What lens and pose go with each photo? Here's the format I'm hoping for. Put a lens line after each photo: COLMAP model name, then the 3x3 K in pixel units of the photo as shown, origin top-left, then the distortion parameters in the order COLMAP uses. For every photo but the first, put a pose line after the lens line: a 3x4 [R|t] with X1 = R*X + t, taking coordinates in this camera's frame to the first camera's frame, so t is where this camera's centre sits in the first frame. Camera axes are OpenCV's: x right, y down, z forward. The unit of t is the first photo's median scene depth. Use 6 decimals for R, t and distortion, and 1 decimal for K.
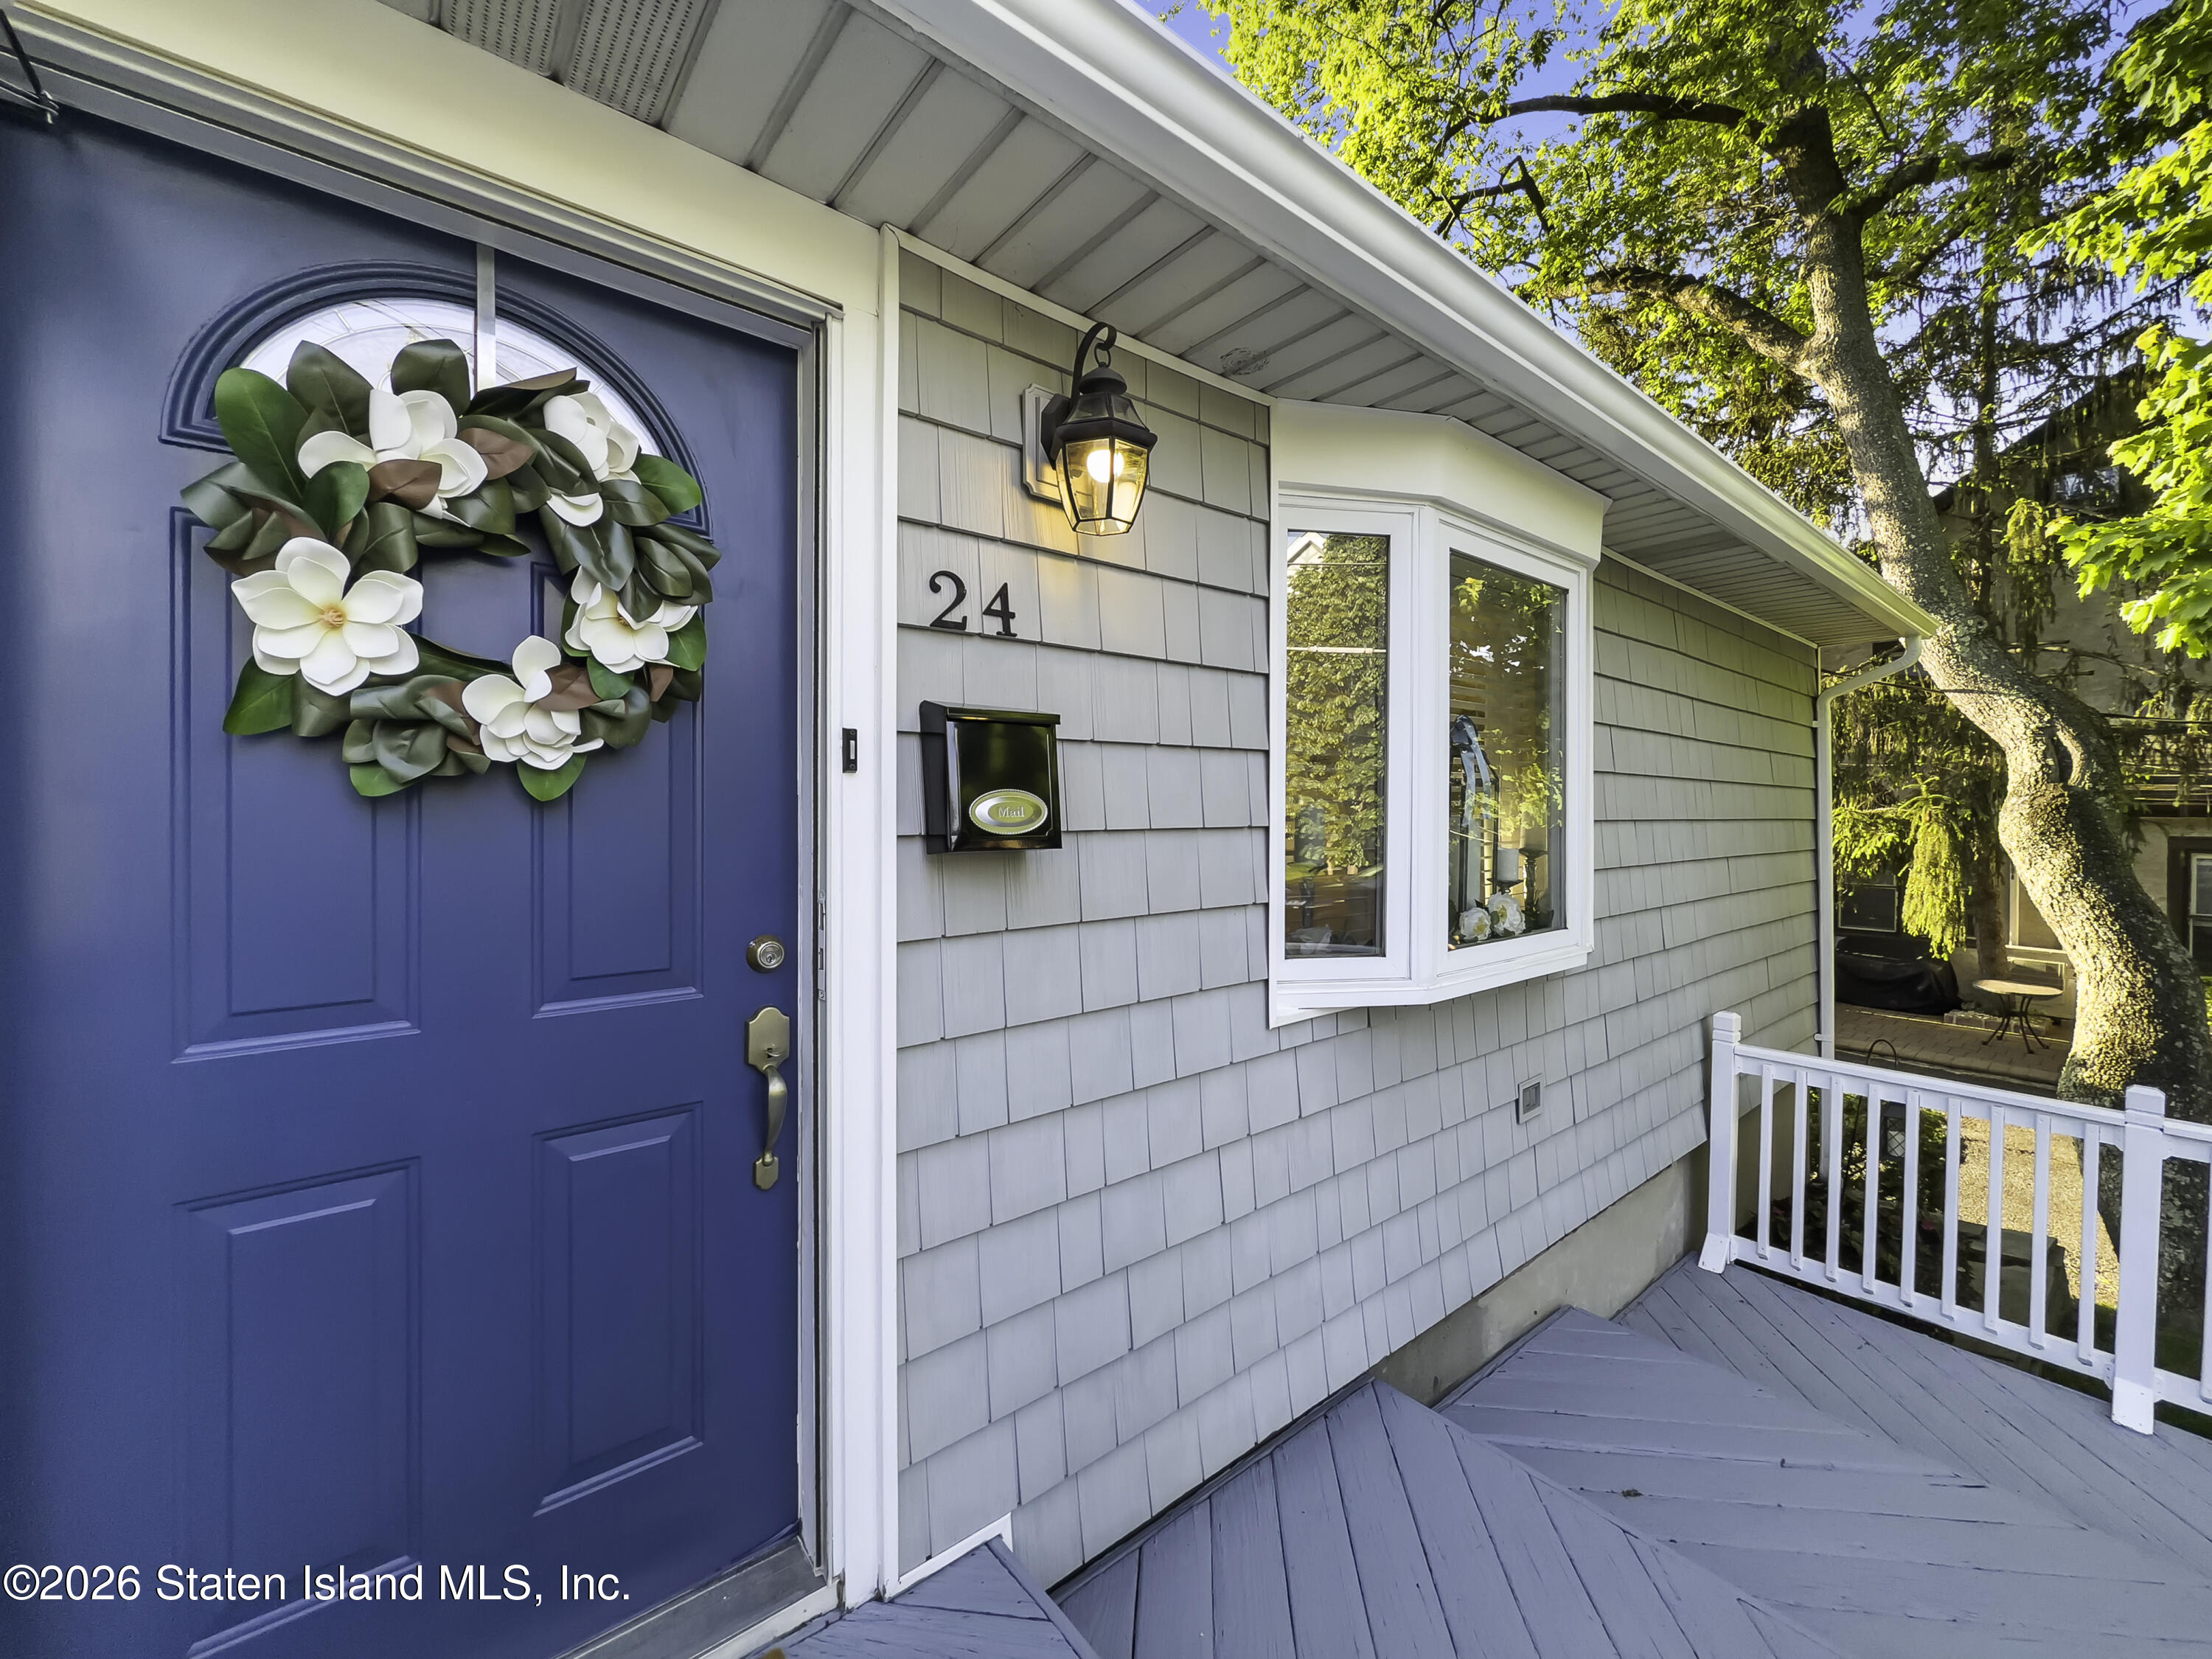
lens RADIAL K [[889.4, 0, 1103.8], [0, 889.4, 831.8], [0, 0, 1]] dist [-0.003831, -0.000299]
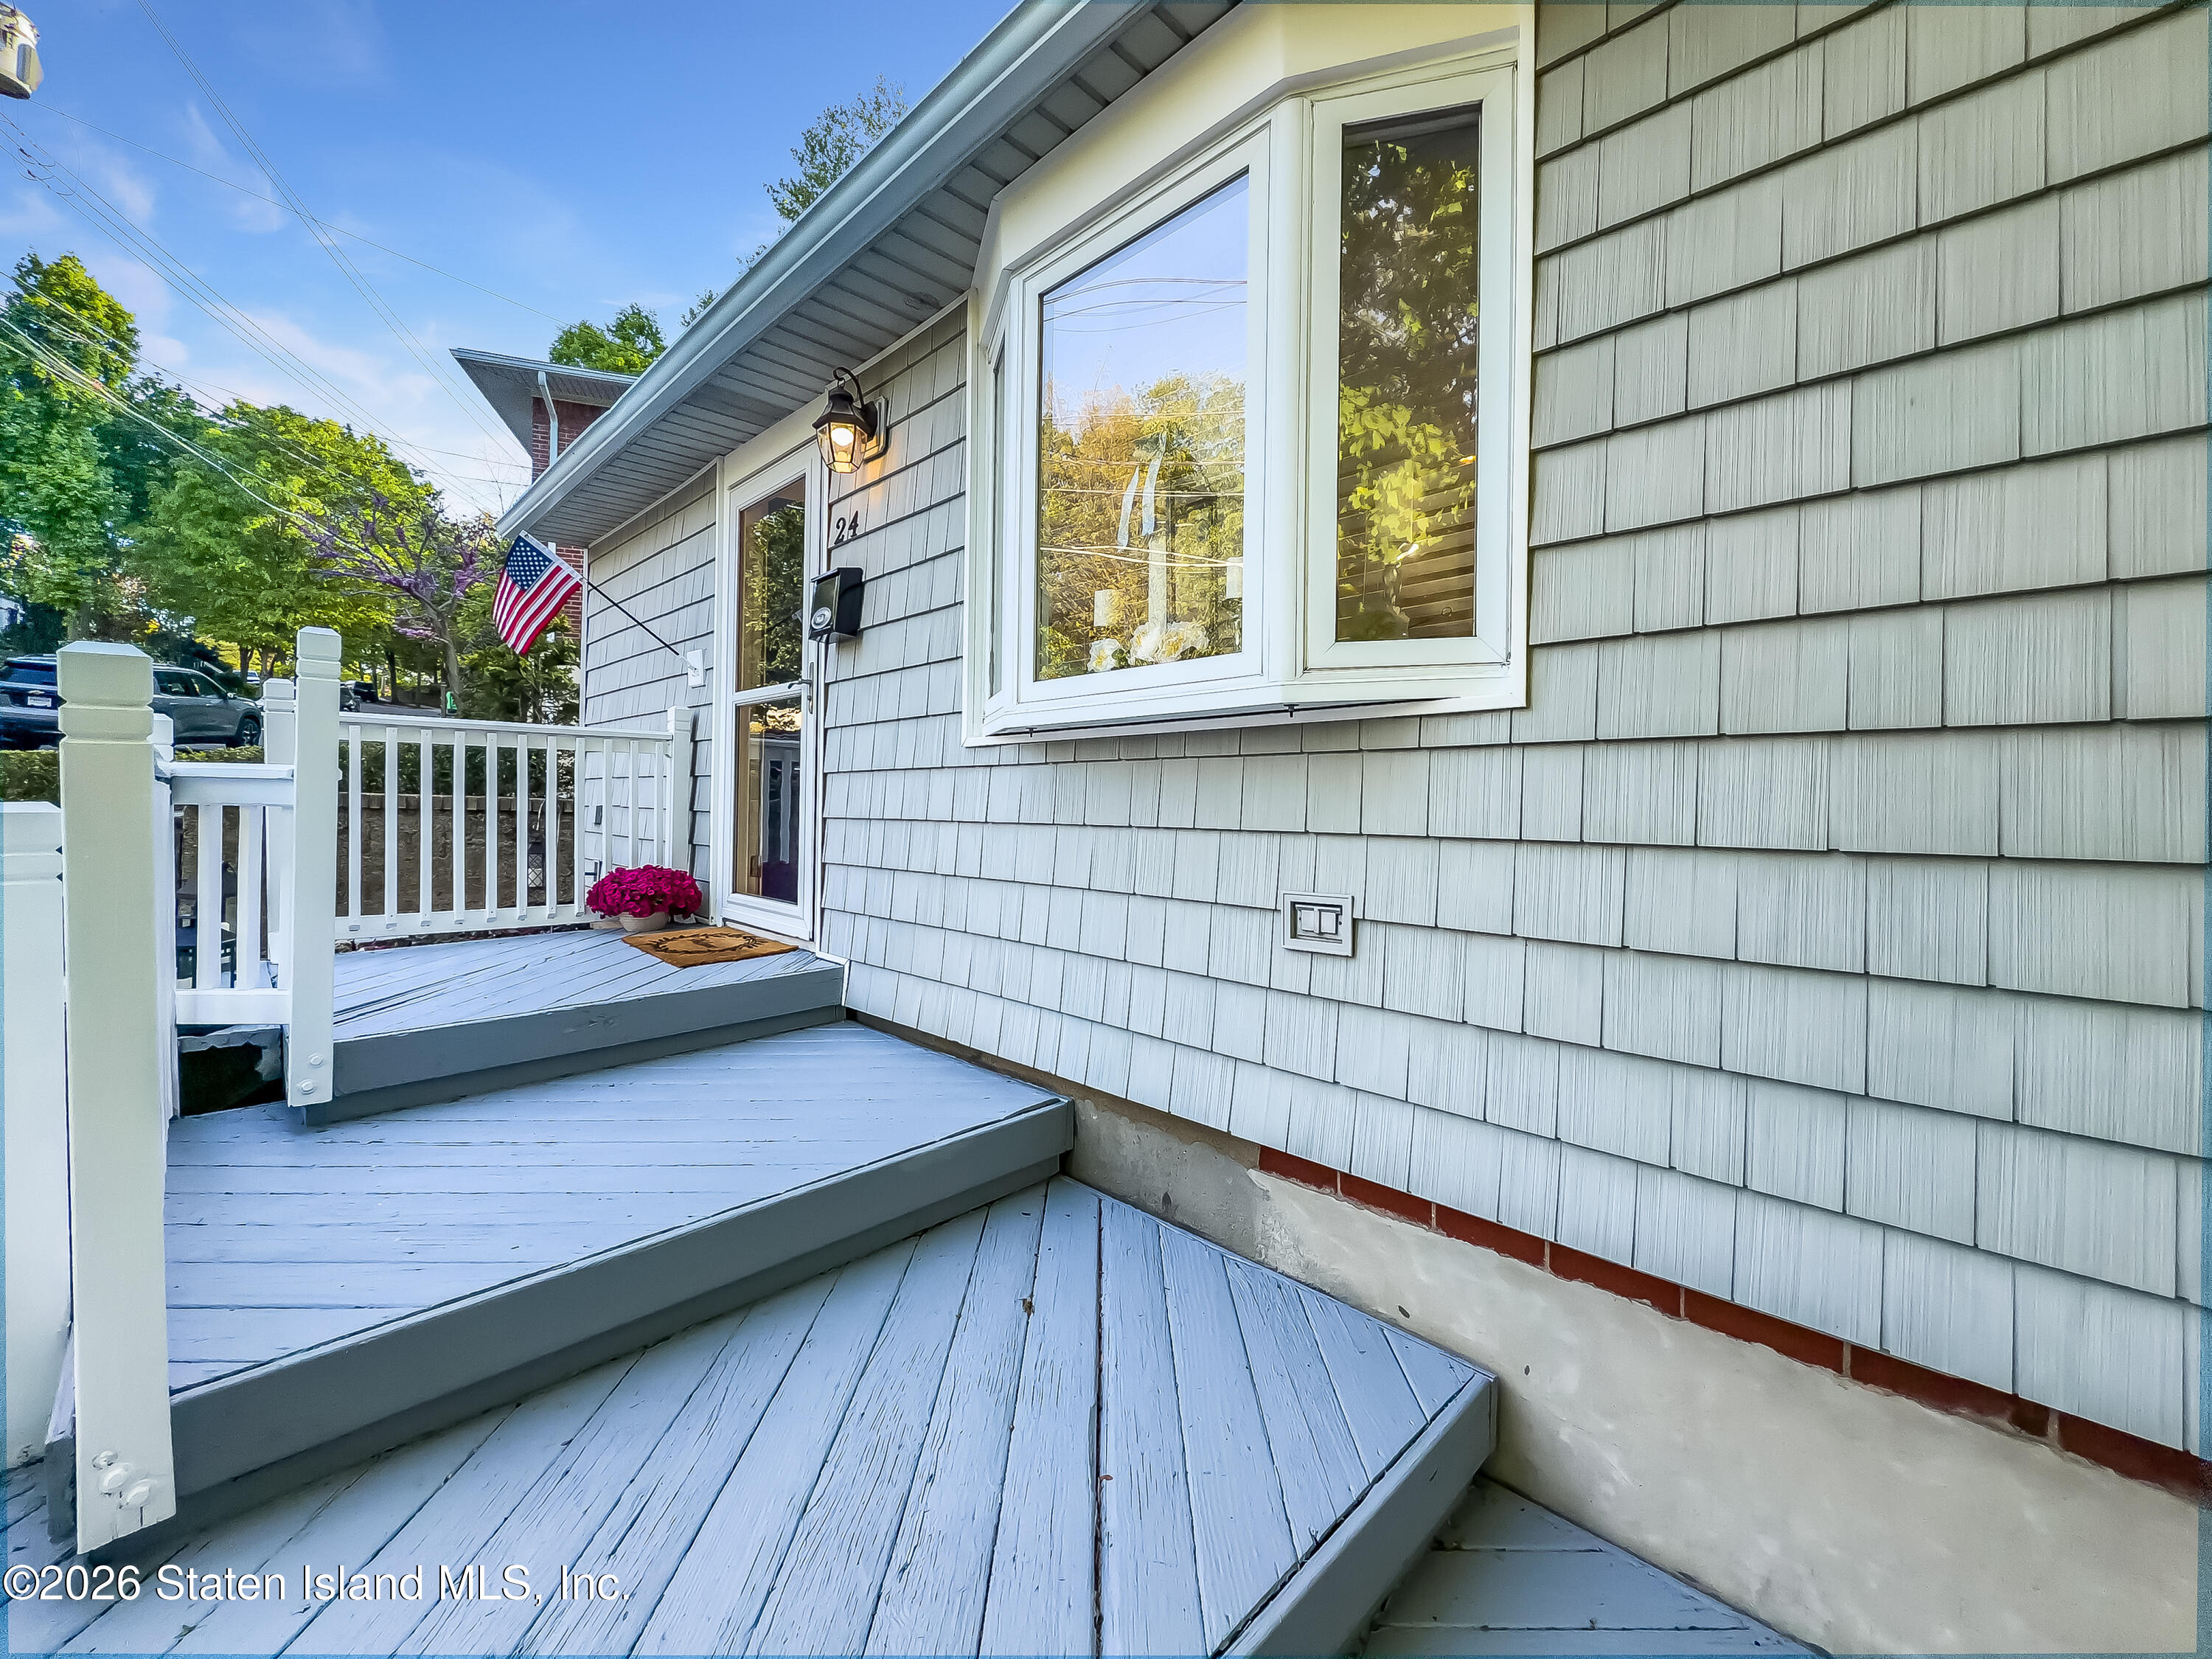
lens RADIAL K [[891.5, 0, 1102.2], [0, 891.5, 825.6], [0, 0, 1]] dist [0.001356, -0.000214]
pose [[0.099627, 0.021277, -0.994797, 1.947719], [-0.036379, 0.999181, 0.017728, 0.381459], [0.994360, 0.034424, 0.100319, 1.321812]]
